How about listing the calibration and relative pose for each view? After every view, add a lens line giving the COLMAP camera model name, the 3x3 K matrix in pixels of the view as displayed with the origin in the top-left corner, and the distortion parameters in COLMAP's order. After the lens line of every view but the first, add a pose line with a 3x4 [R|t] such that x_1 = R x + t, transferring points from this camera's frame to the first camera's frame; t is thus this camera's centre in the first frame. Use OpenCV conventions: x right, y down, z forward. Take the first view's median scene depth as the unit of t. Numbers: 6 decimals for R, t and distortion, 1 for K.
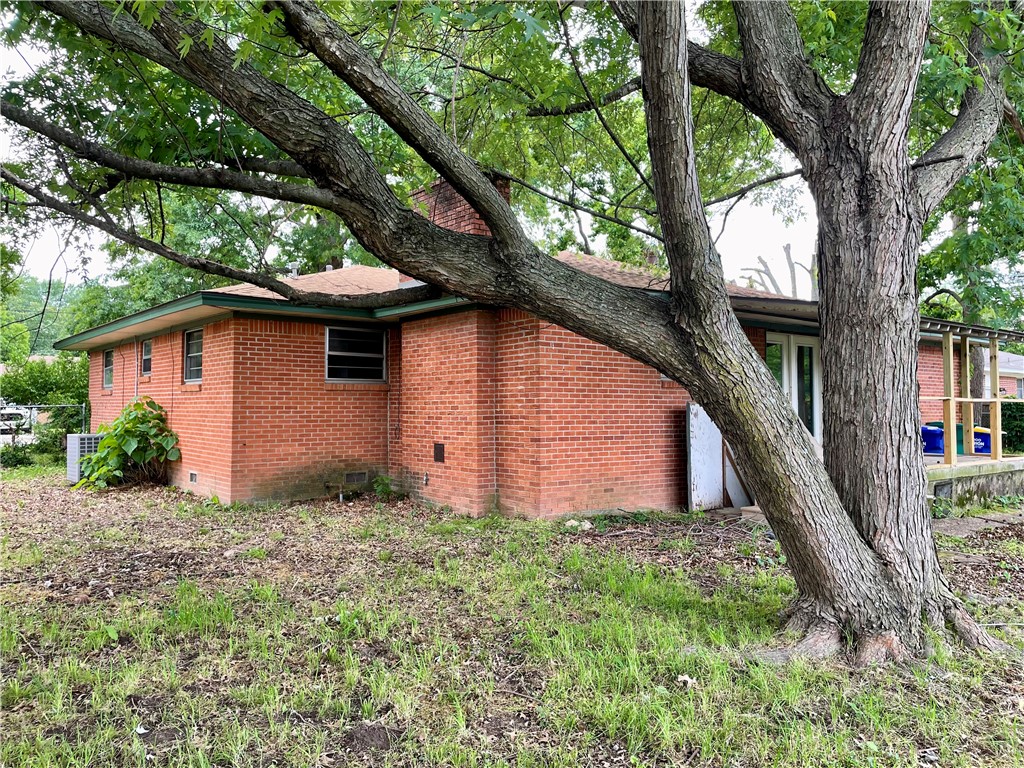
lens RADIAL K [[766.0, 0, 510.5], [0, 766.0, 373.1], [0, 0, 1]] dist [0.077225, -0.079105]
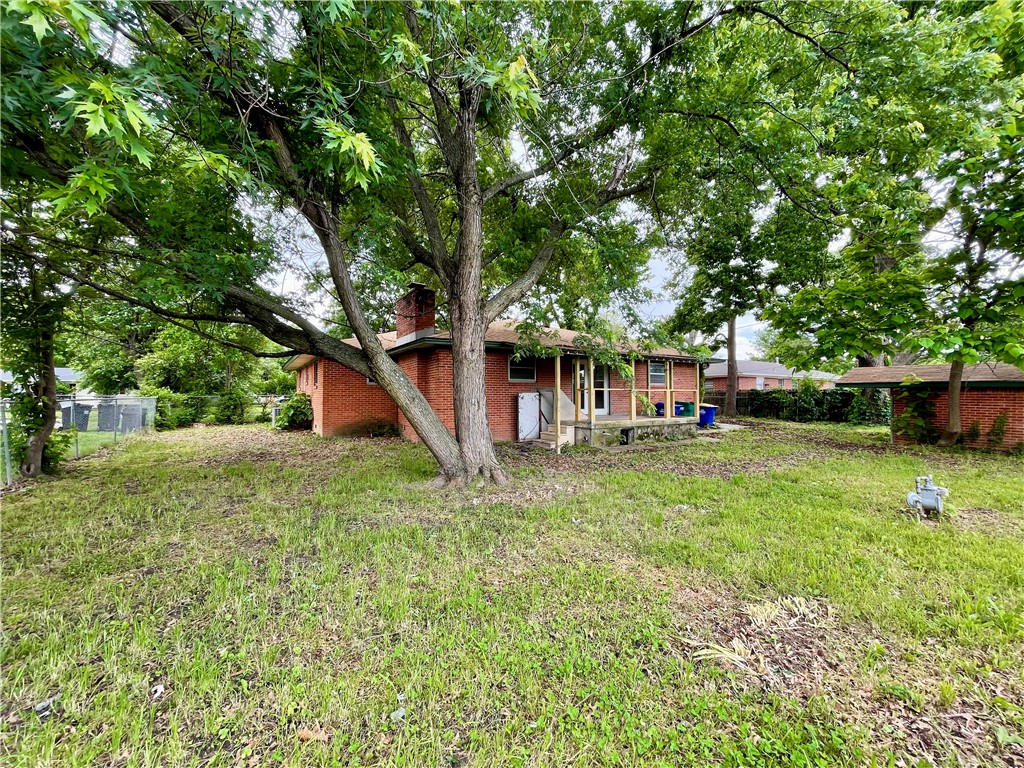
lens RADIAL K [[409.7, 0, 518.1], [0, 409.7, 383.2], [0, 0, 1]] dist [-0.003660, 0.001707]
pose [[0.995219, -0.007139, -0.097411, 0.379869], [0.008384, 0.999888, 0.012377, -0.002357], [0.097311, -0.013134, 0.995167, -0.169296]]
